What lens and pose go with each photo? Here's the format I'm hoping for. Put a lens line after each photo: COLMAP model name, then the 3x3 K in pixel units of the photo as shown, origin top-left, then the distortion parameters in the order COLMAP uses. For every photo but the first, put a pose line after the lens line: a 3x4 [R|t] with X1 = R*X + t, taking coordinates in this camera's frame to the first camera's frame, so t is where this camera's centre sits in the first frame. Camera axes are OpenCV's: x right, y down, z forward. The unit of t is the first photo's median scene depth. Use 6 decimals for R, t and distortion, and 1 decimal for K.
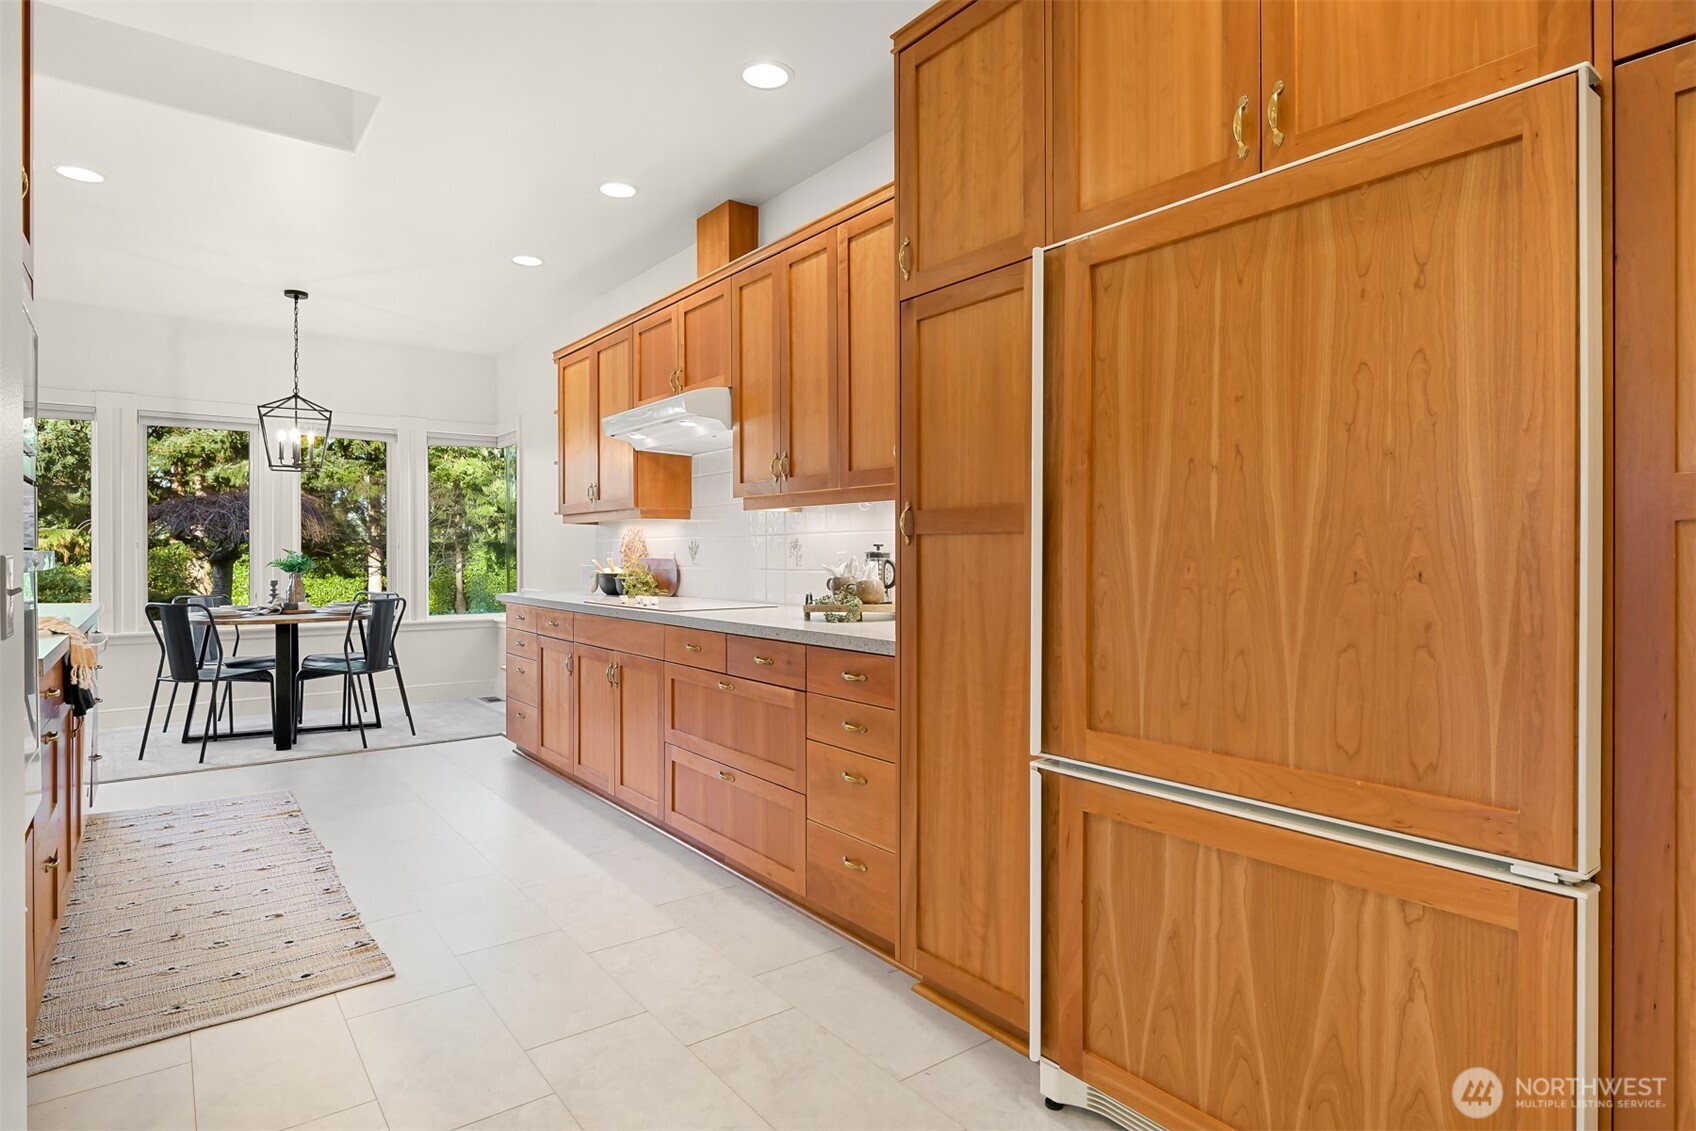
lens RADIAL K [[912.2, 0, 851.4], [0, 912.2, 555.8], [0, 0, 1]] dist [-0.007087, -0.000235]
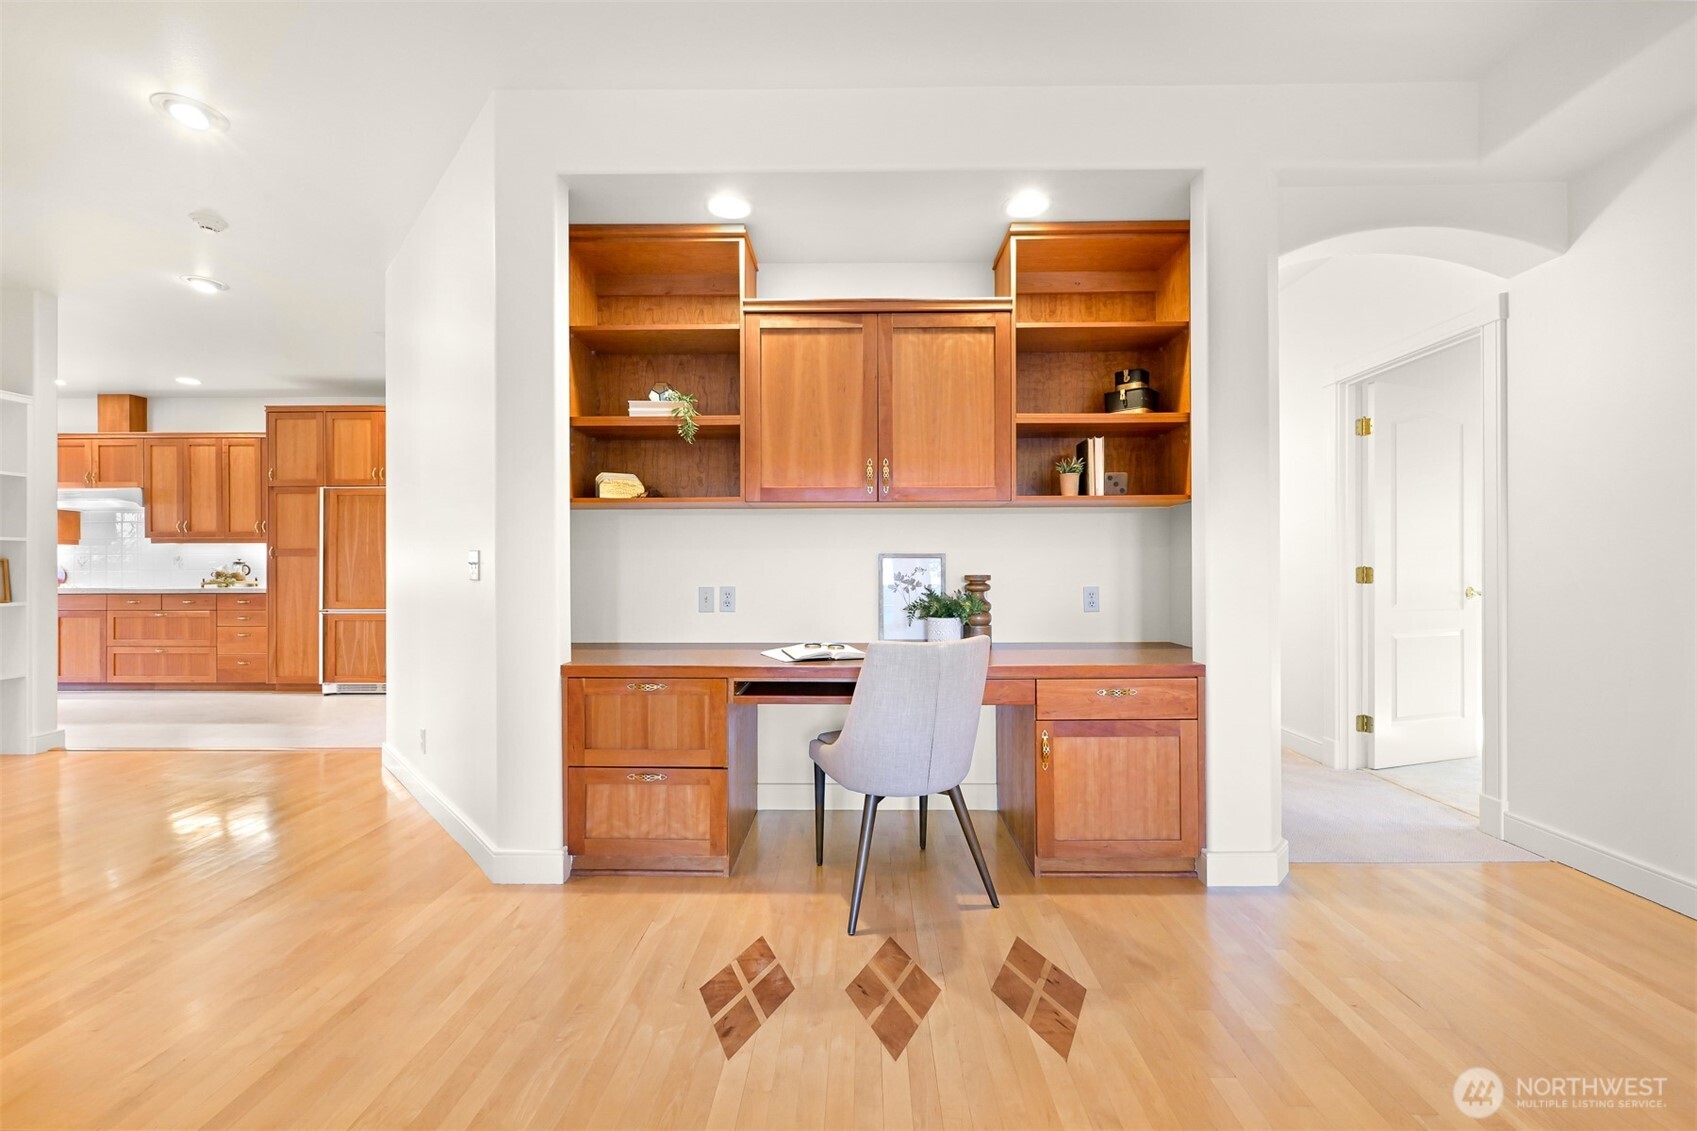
lens RADIAL K [[659.8, 0, 861.7], [0, 659.8, 559.8], [0, 0, 1]] dist [0.002903, 0.000272]
pose [[0.618765, 0.002224, 0.785573, -0.547265], [0.007182, 0.999938, -0.008488, 0.029154], [-0.785543, 0.010894, 0.618711, -2.395626]]
